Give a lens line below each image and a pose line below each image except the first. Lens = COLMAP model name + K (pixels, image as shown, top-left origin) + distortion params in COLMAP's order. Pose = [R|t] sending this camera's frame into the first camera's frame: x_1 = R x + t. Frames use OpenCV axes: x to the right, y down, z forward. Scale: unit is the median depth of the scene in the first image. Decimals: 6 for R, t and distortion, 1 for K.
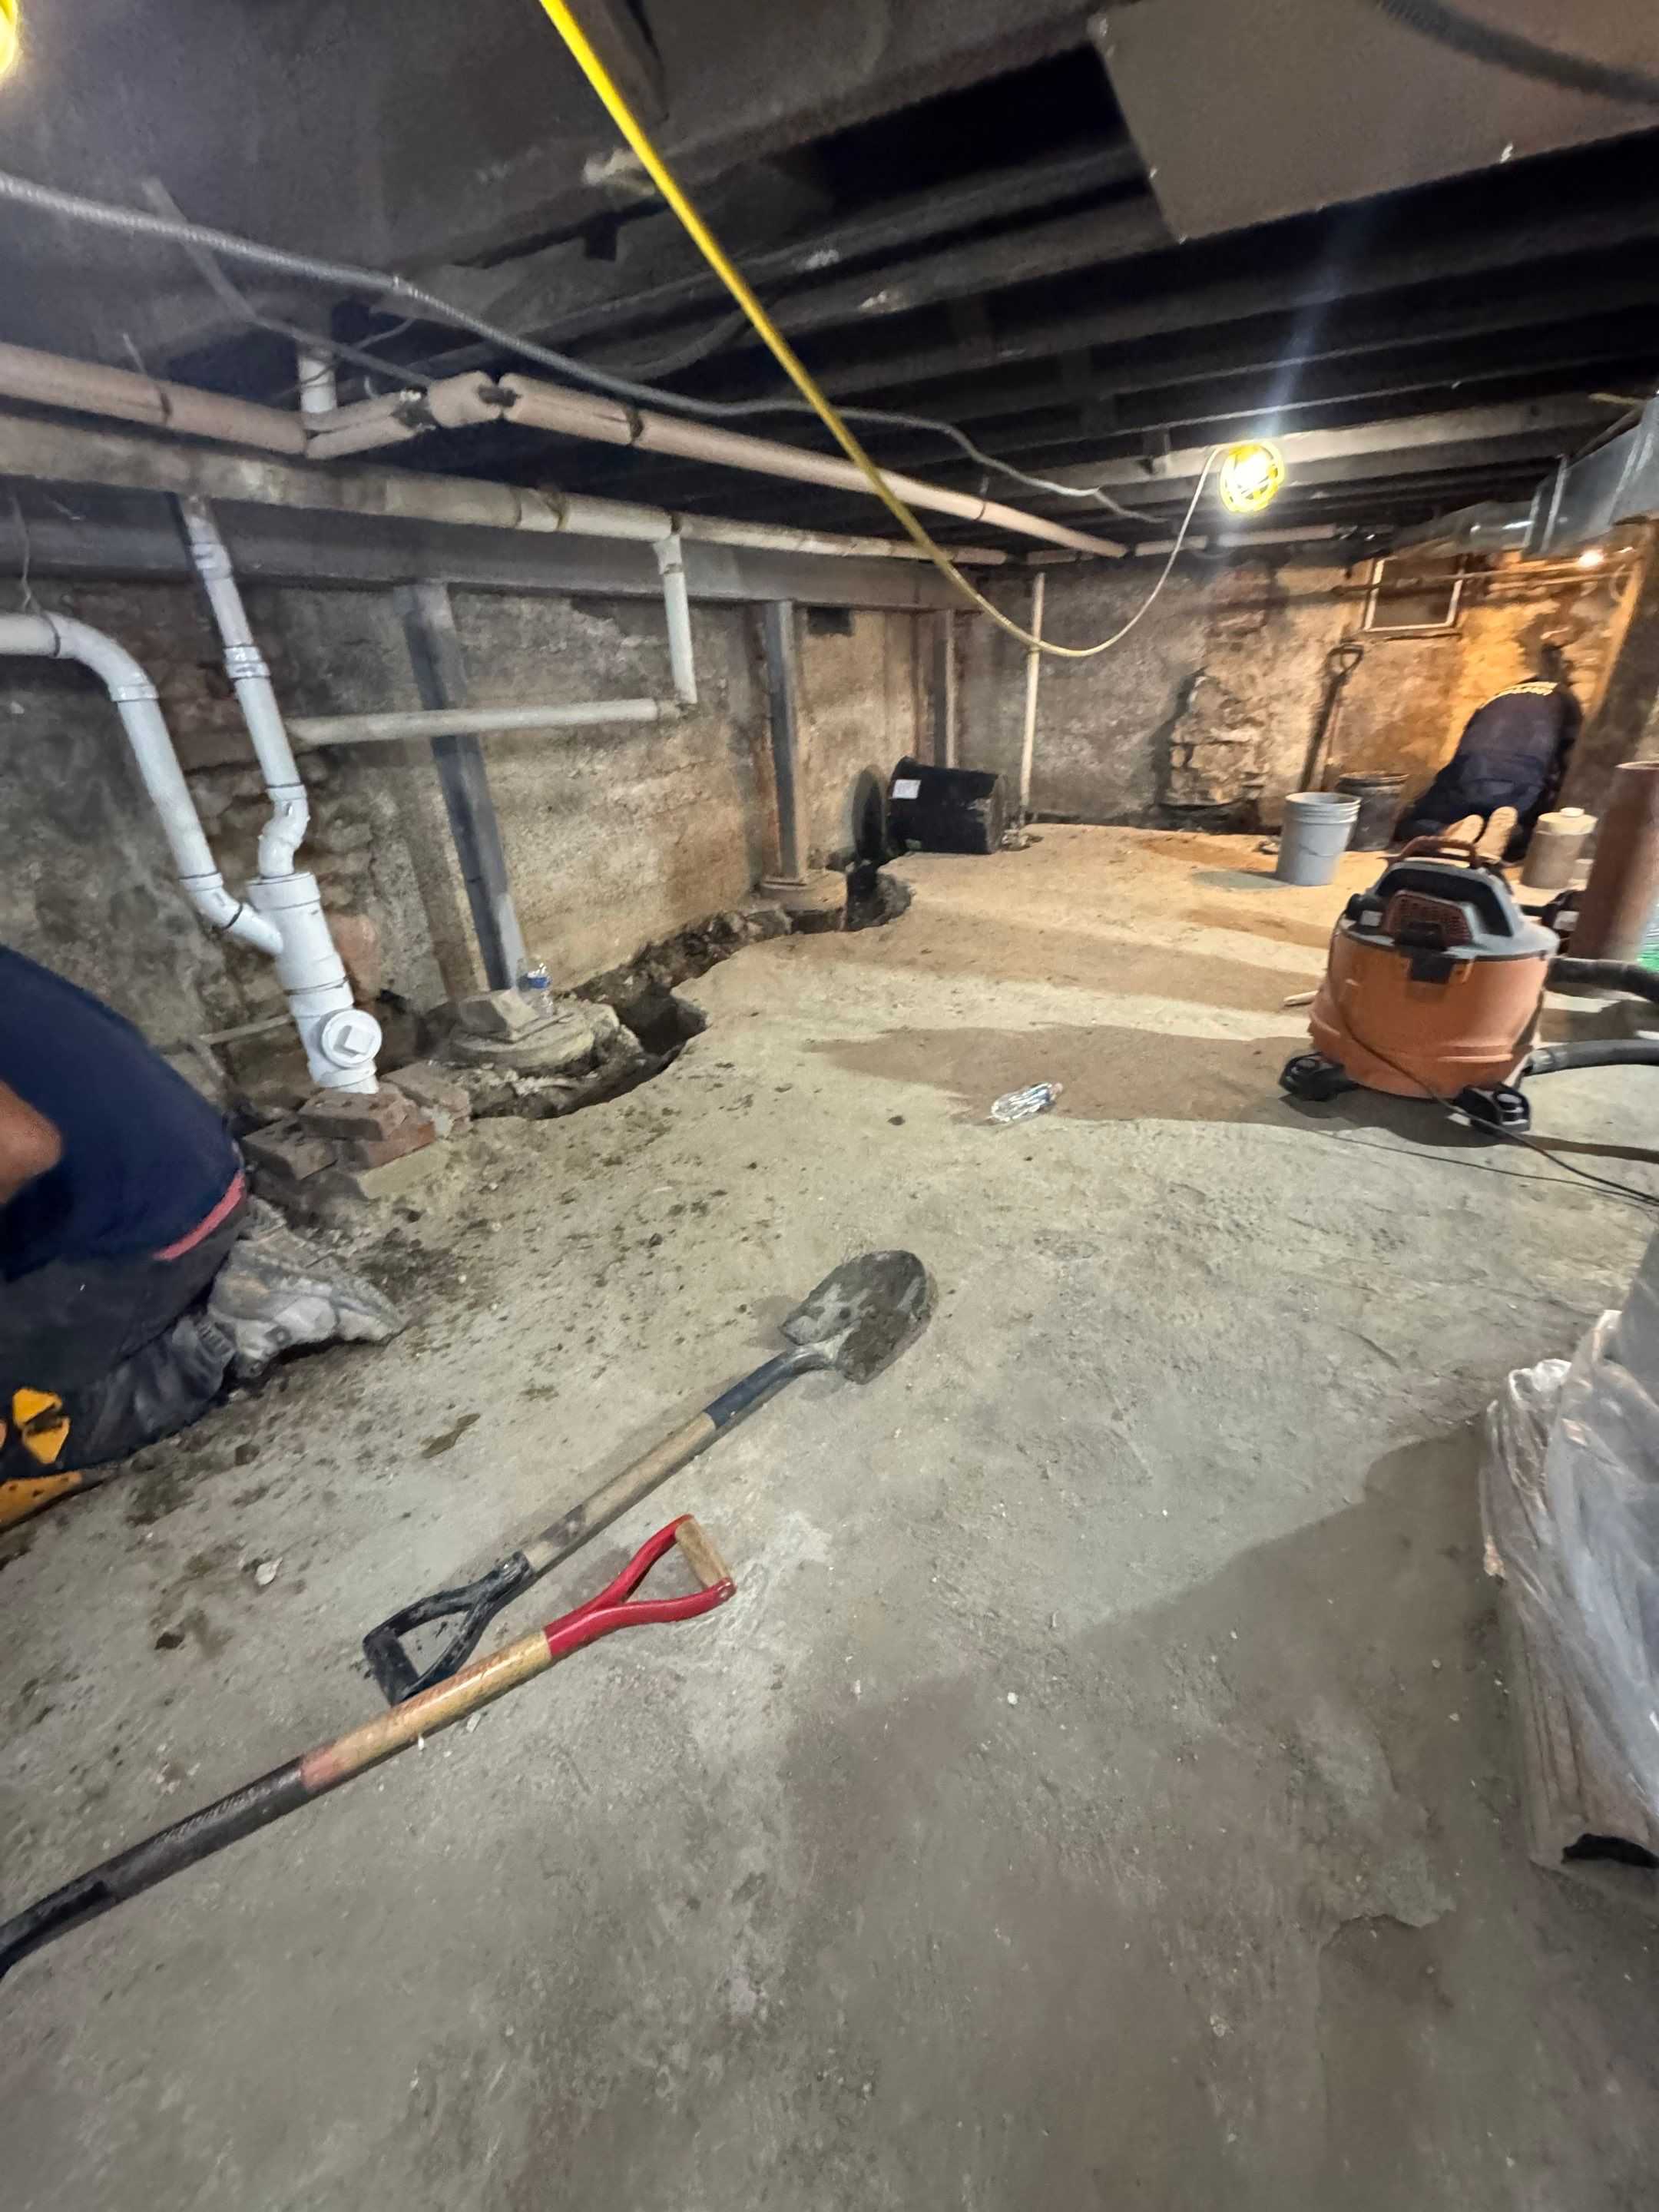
lens RADIAL K [[879.1, 0, 831.3], [0, 879.1, 1107.3], [0, 0, 1]] dist [-0.002591, -0.000253]
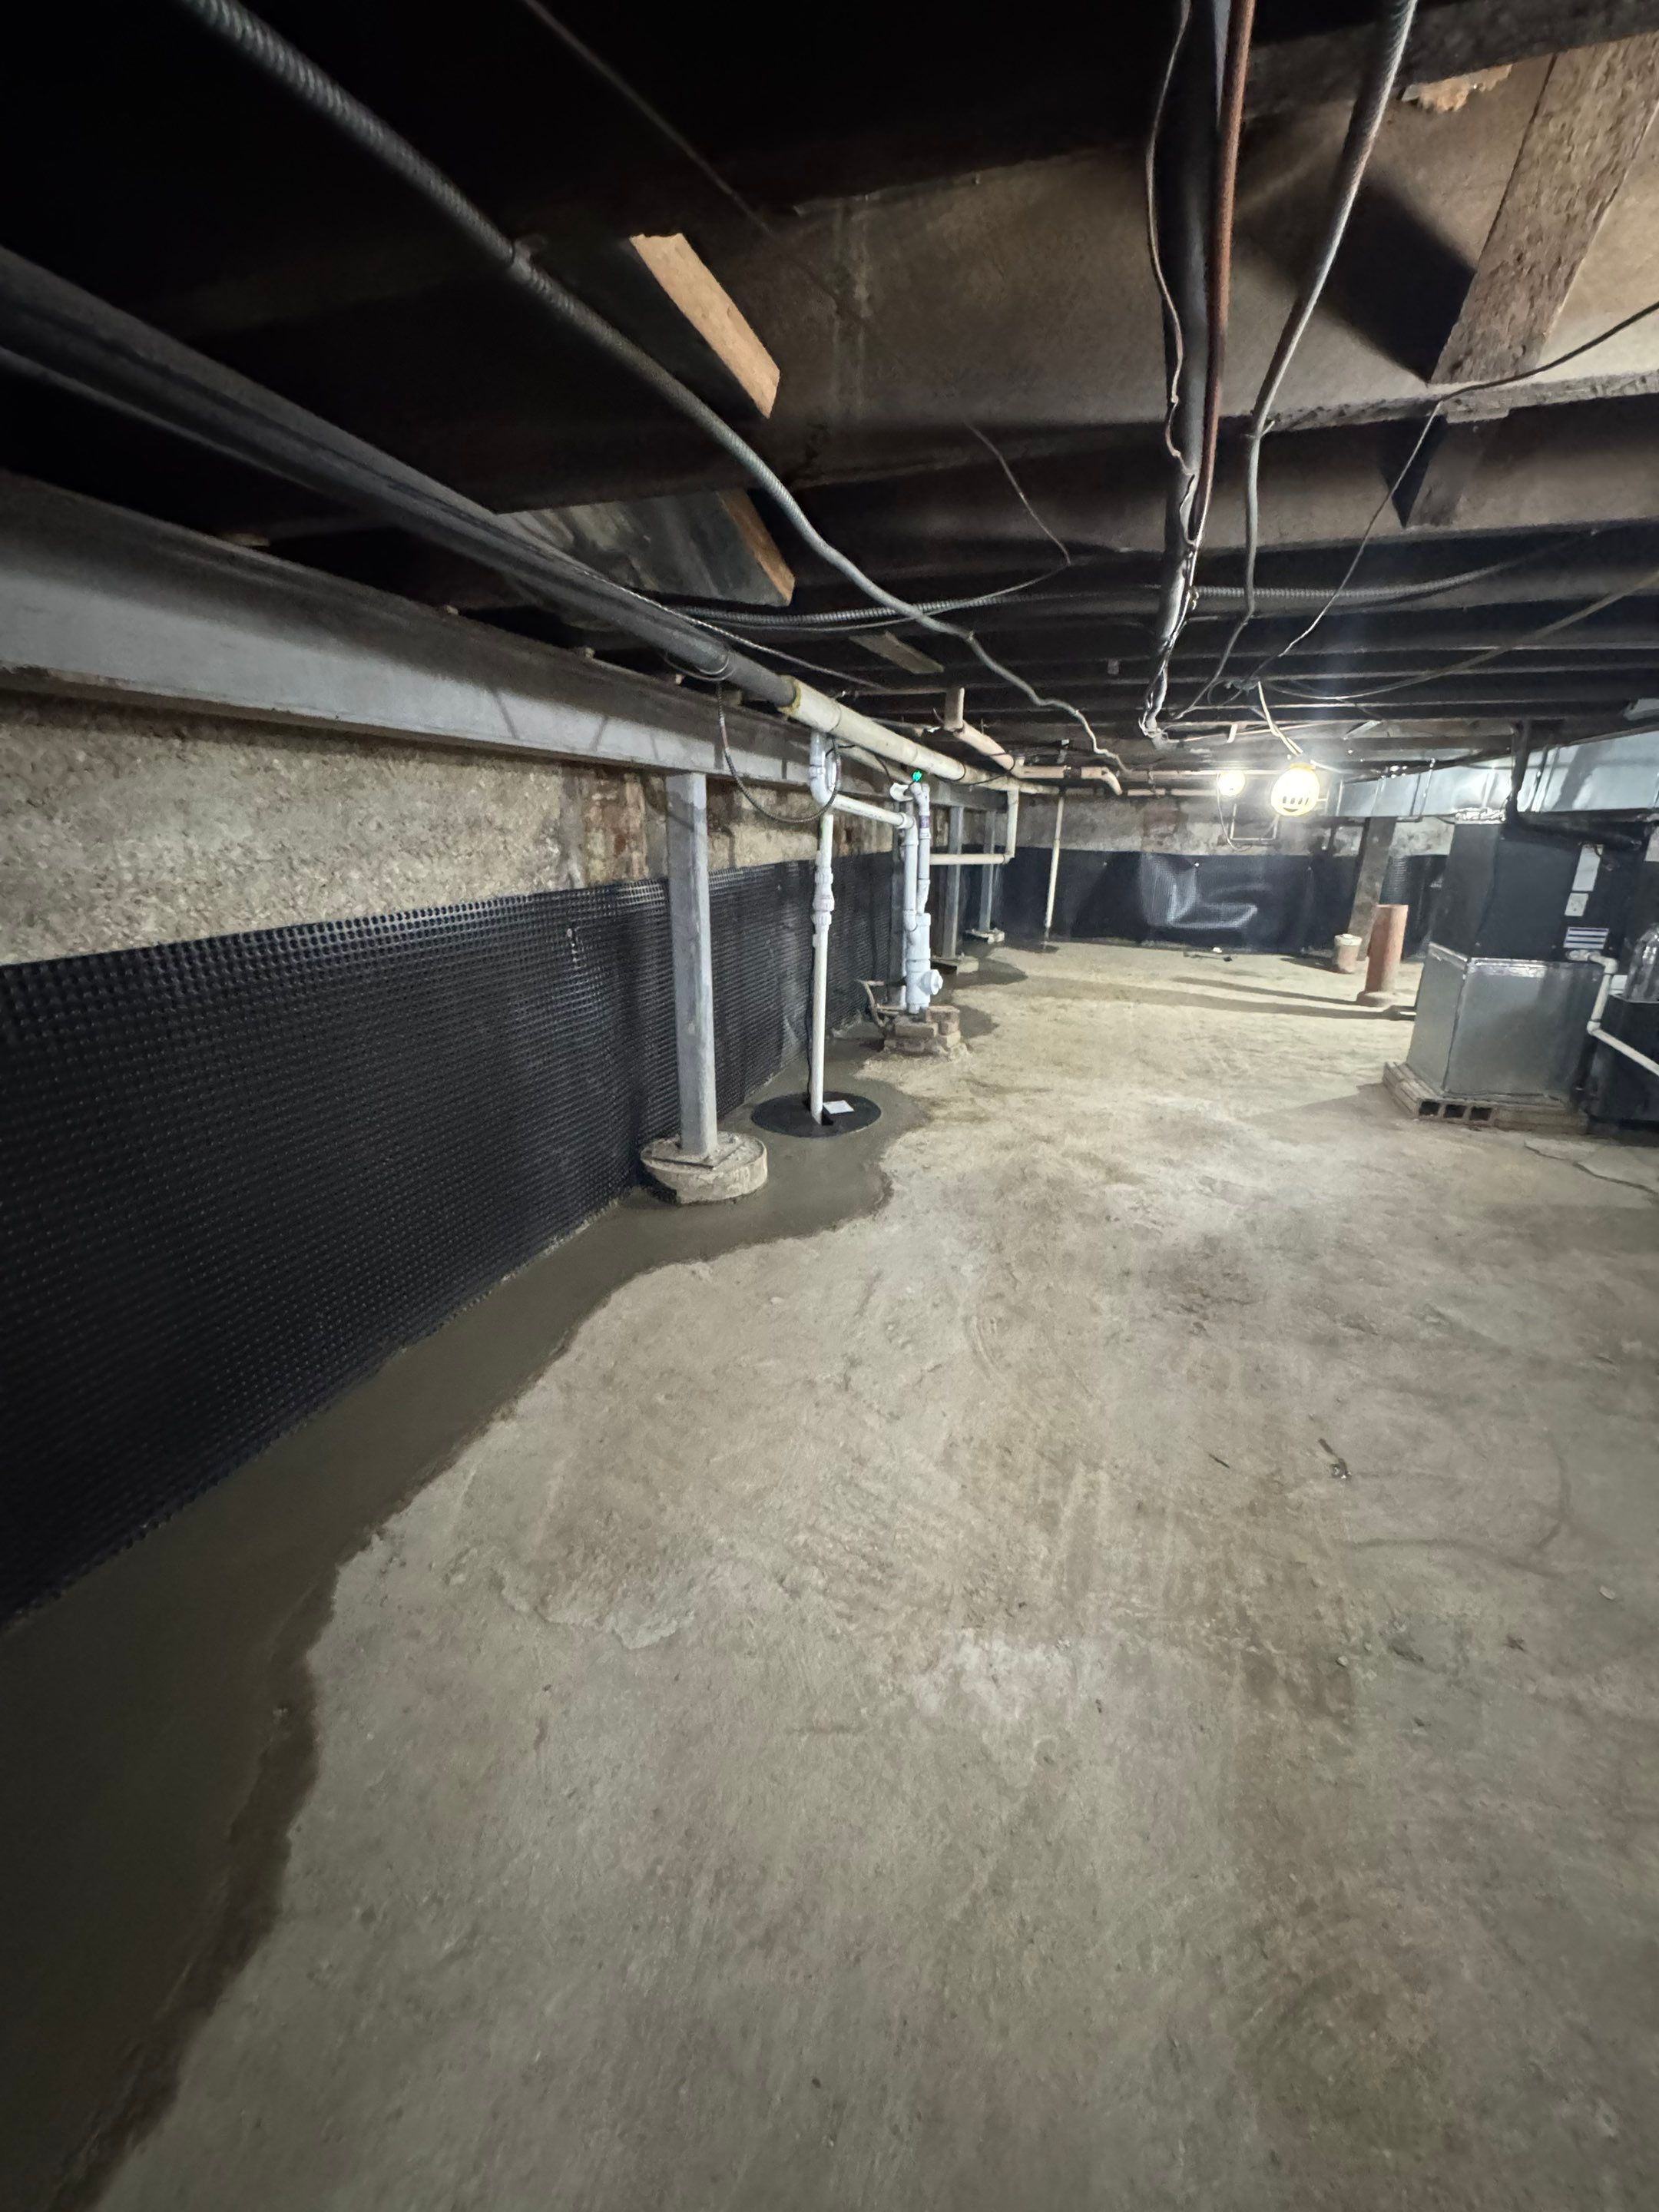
lens RADIAL K [[879.1, 0, 831.3], [0, 879.1, 1107.3], [0, 0, 1]] dist [-0.002591, -0.000253]
pose [[0.982850, 0.004352, 0.184357, -0.598194], [0.025704, 0.986729, -0.160330, 0.299285], [-0.182608, 0.162319, 0.969694, -0.569896]]
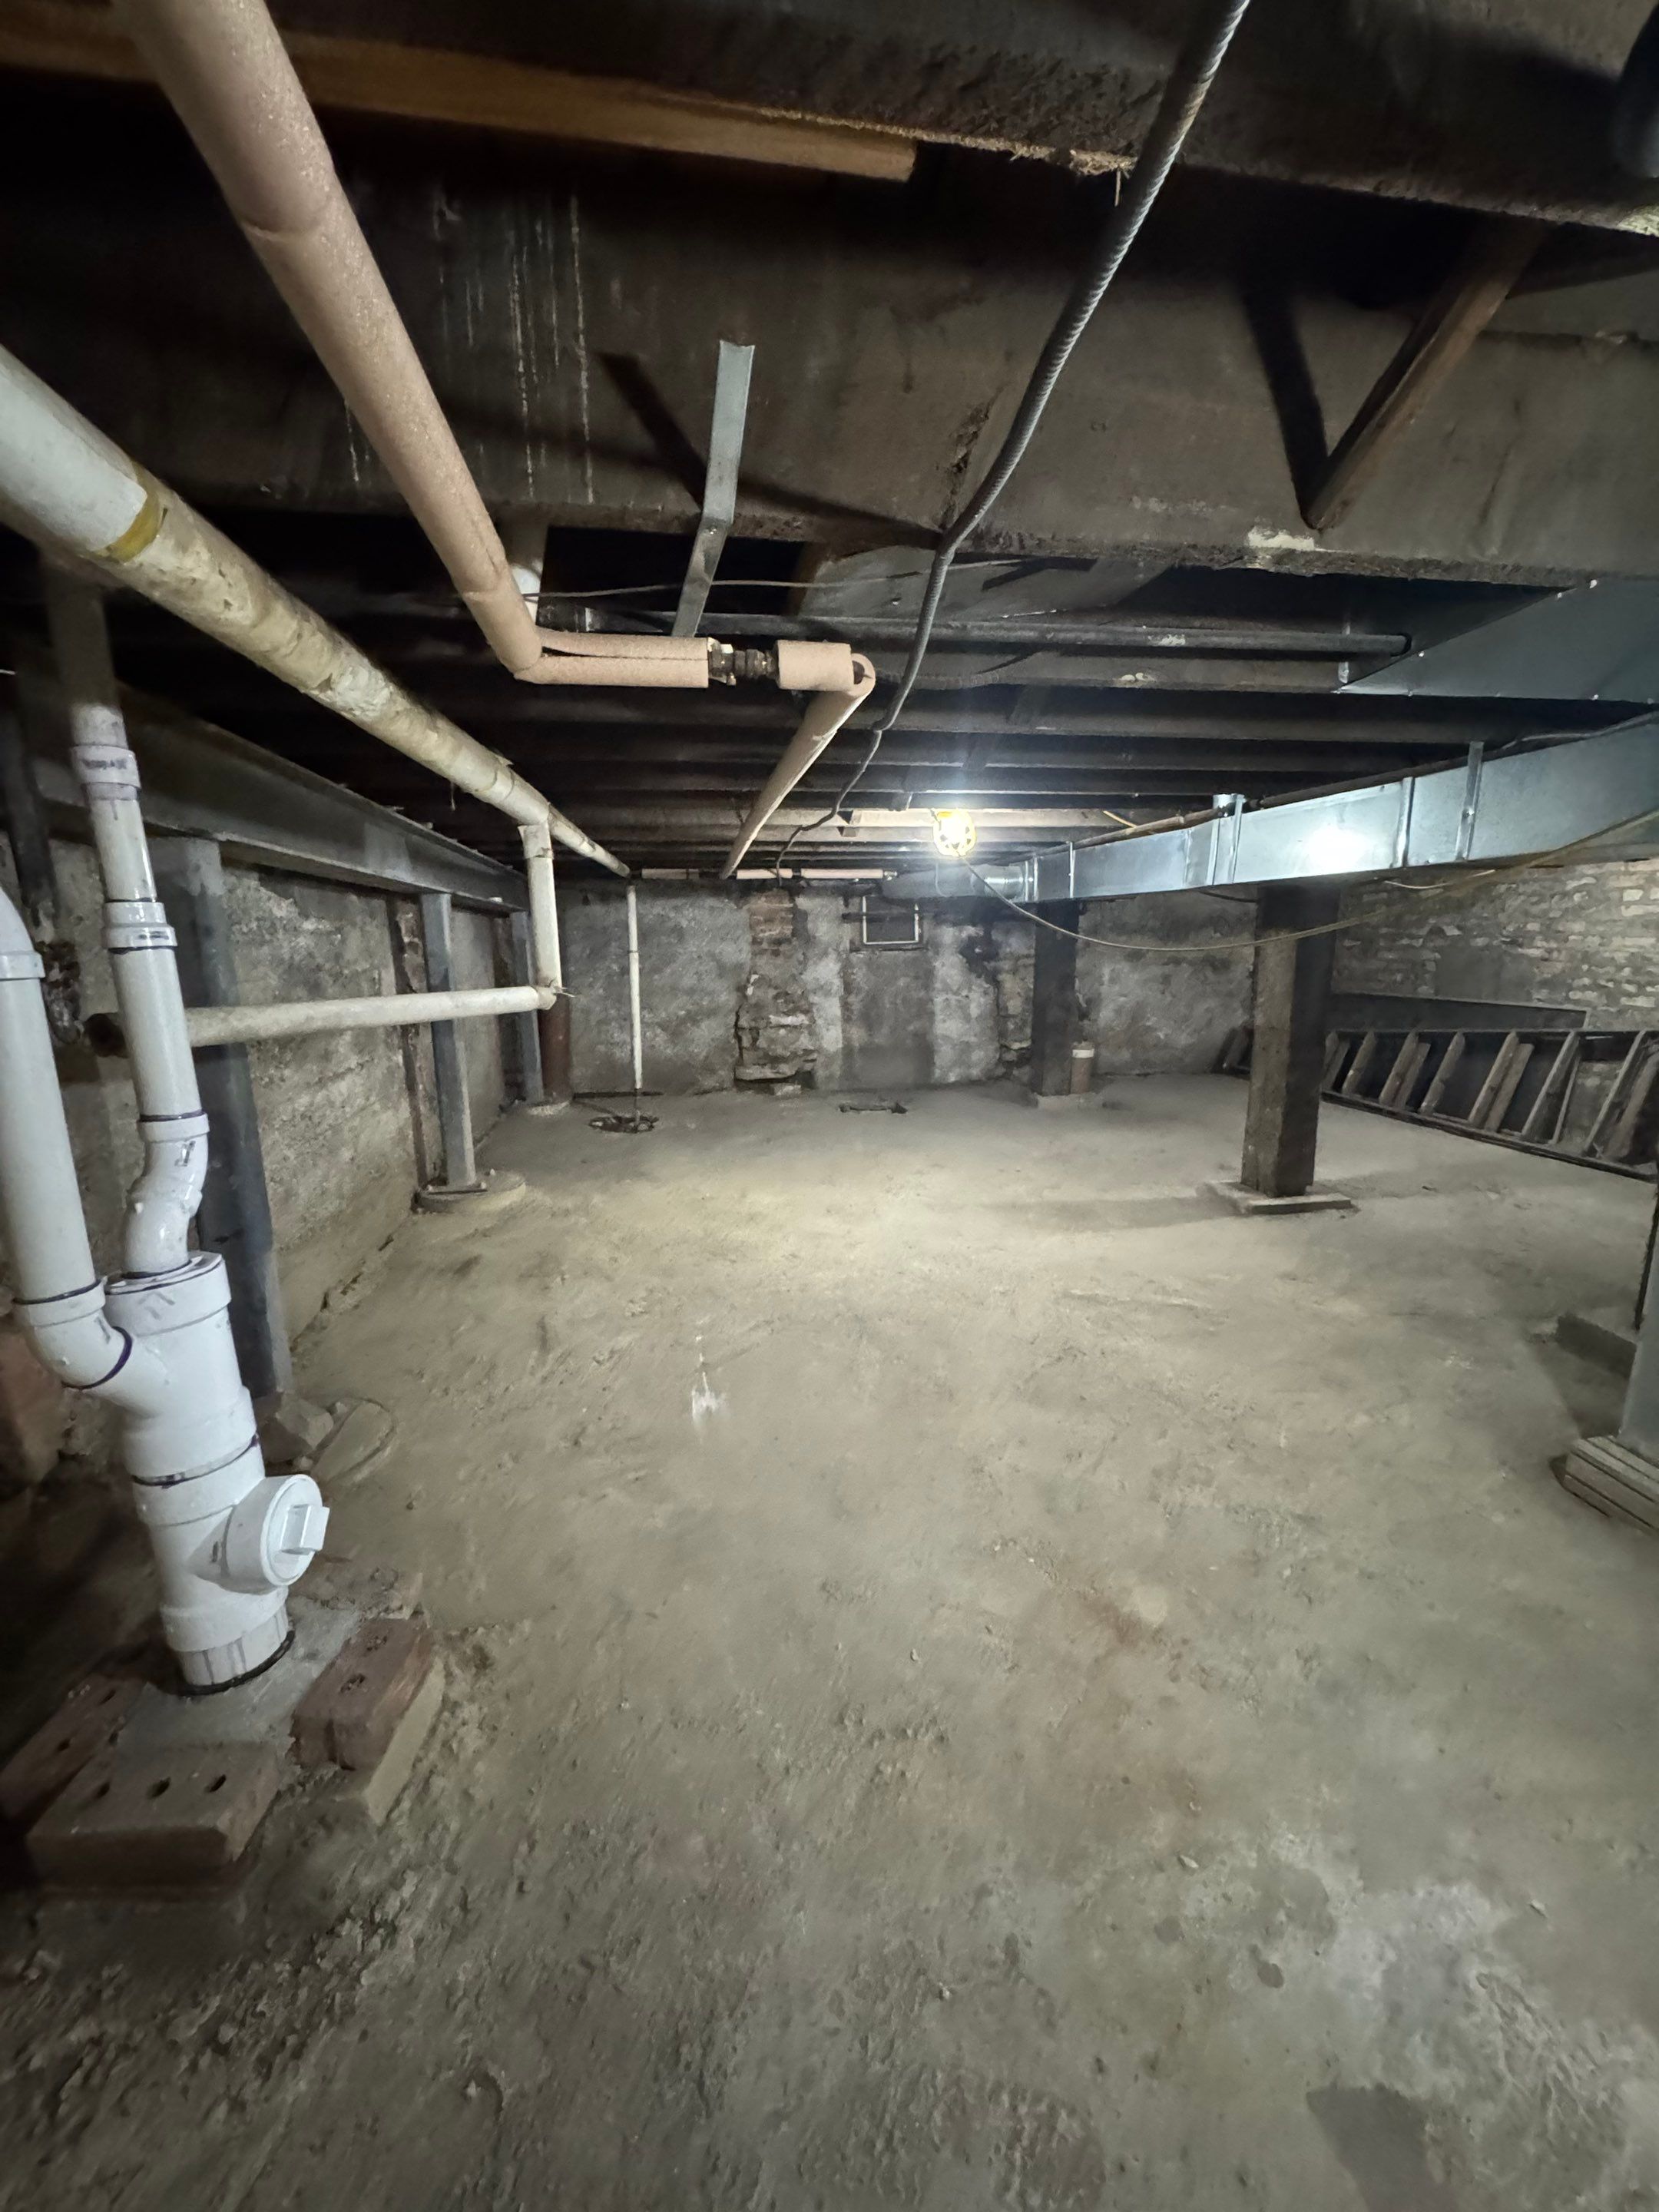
lens RADIAL K [[879.1, 0, 831.3], [0, 879.1, 1107.3], [0, 0, 1]] dist [-0.002591, -0.000253]
pose [[0.790690, -0.079283, 0.607062, -0.281205], [0.259936, 0.941241, -0.215636, -0.058229], [-0.554295, 0.328298, 0.764838, 0.135546]]
